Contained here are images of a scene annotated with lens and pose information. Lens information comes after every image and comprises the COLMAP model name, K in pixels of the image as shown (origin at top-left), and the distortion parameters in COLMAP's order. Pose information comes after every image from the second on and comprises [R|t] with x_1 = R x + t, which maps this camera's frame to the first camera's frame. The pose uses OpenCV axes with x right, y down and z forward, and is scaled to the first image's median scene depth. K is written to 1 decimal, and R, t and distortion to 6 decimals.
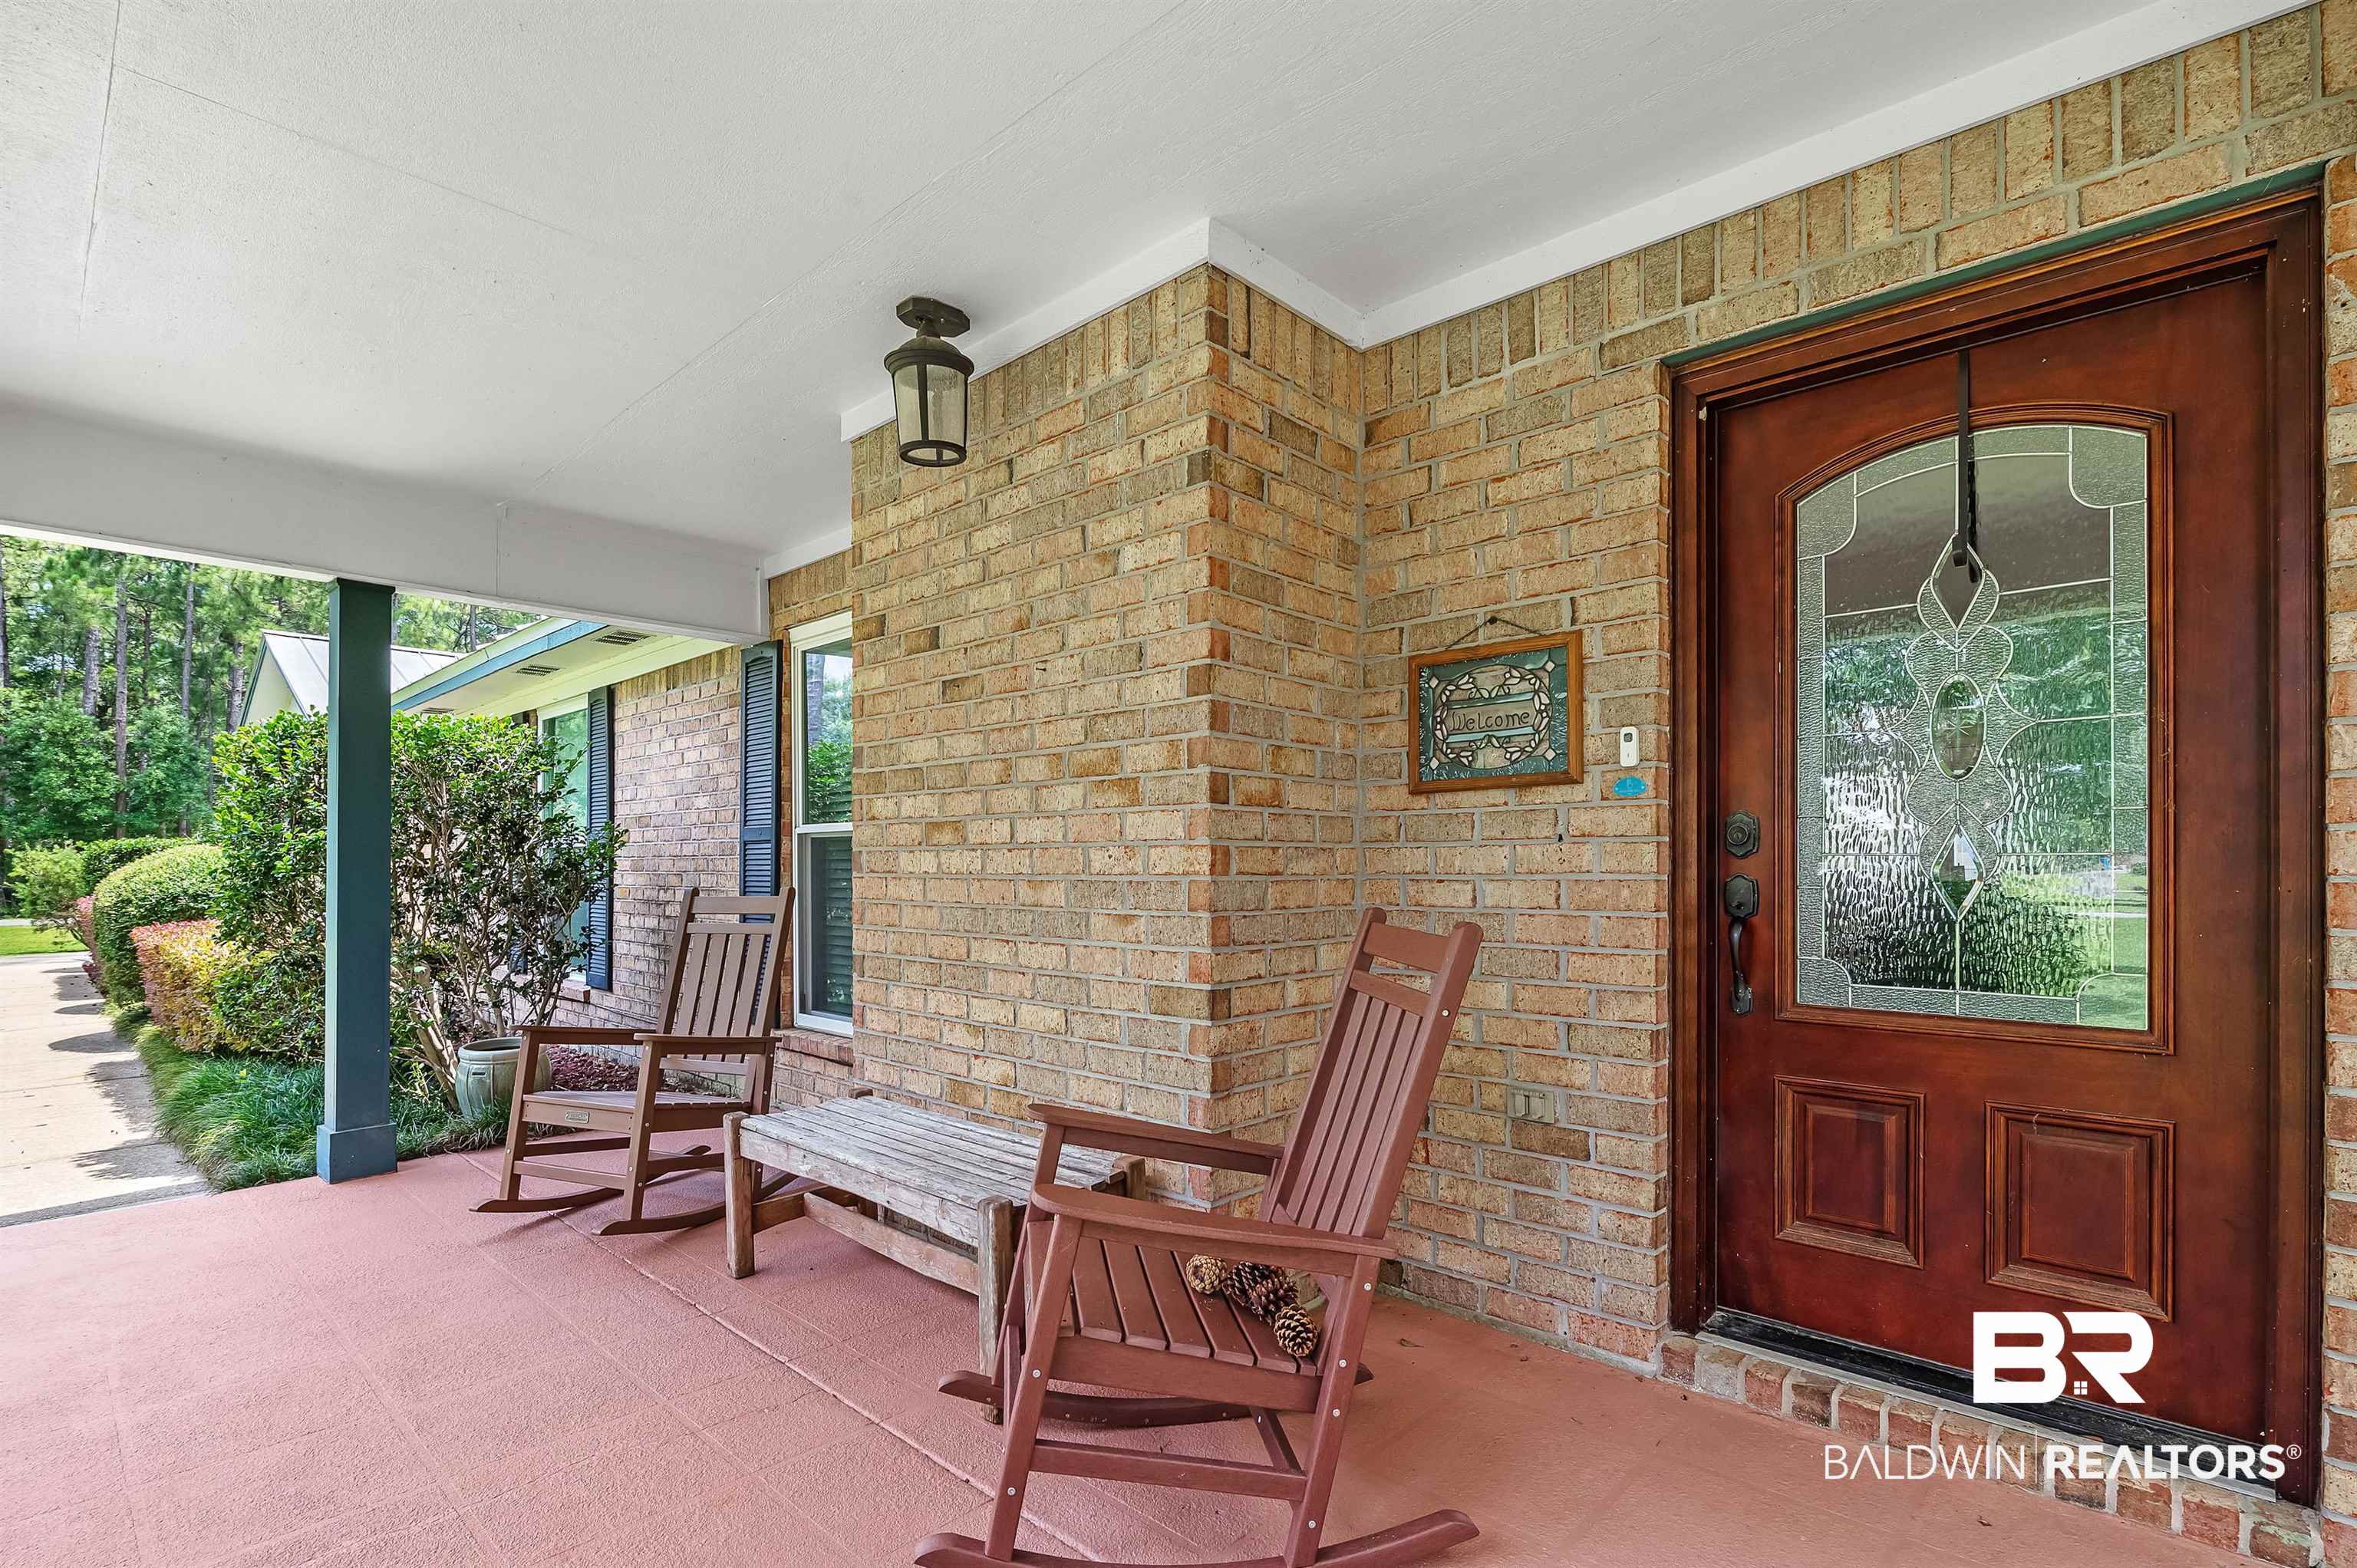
lens RADIAL K [[1089.0, 0, 1262.4], [0, 1089.0, 858.7], [0, 0, 1]] dist [-0.003779, -0.001549]
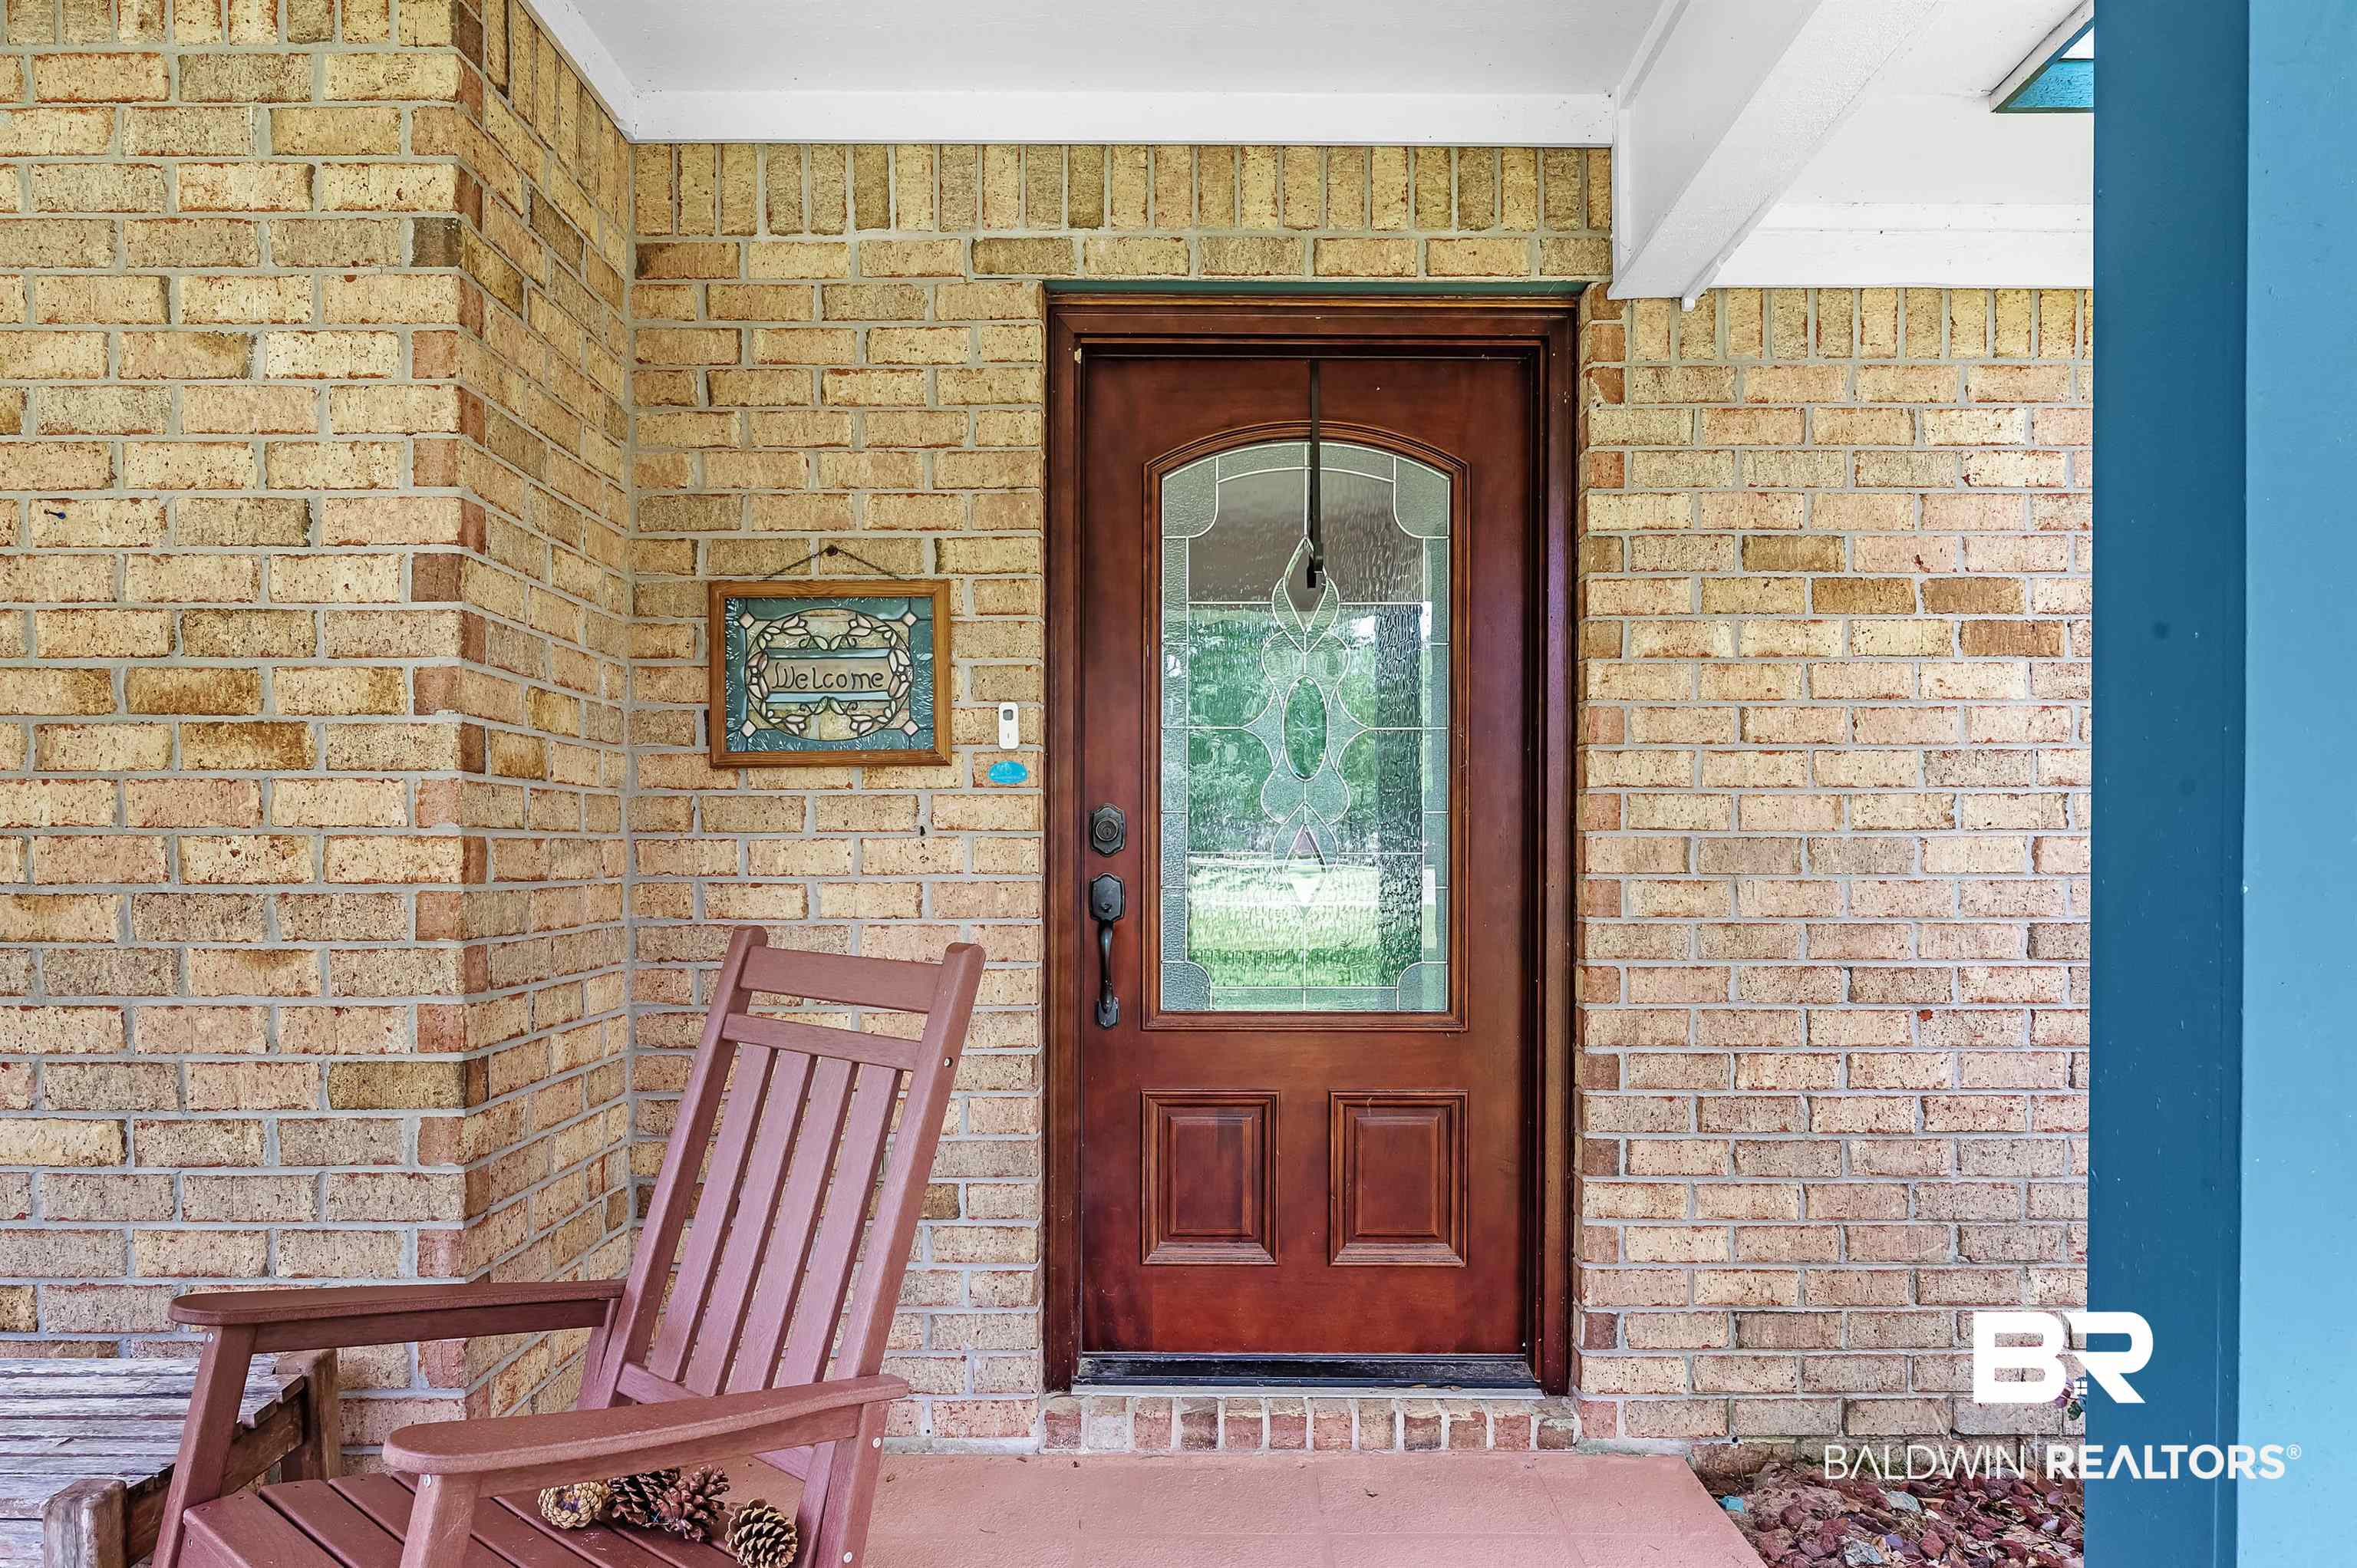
lens RADIAL K [[1292.7, 0, 1187.3], [0, 1292.7, 858.8], [0, 0, 1]] dist [-0.003847, -0.000655]
pose [[0.757344, -0.002001, 0.653013, -0.216659], [-0.005820, 0.999935, 0.009814, -0.009107], [-0.652990, -0.011233, 0.757283, 0.138571]]
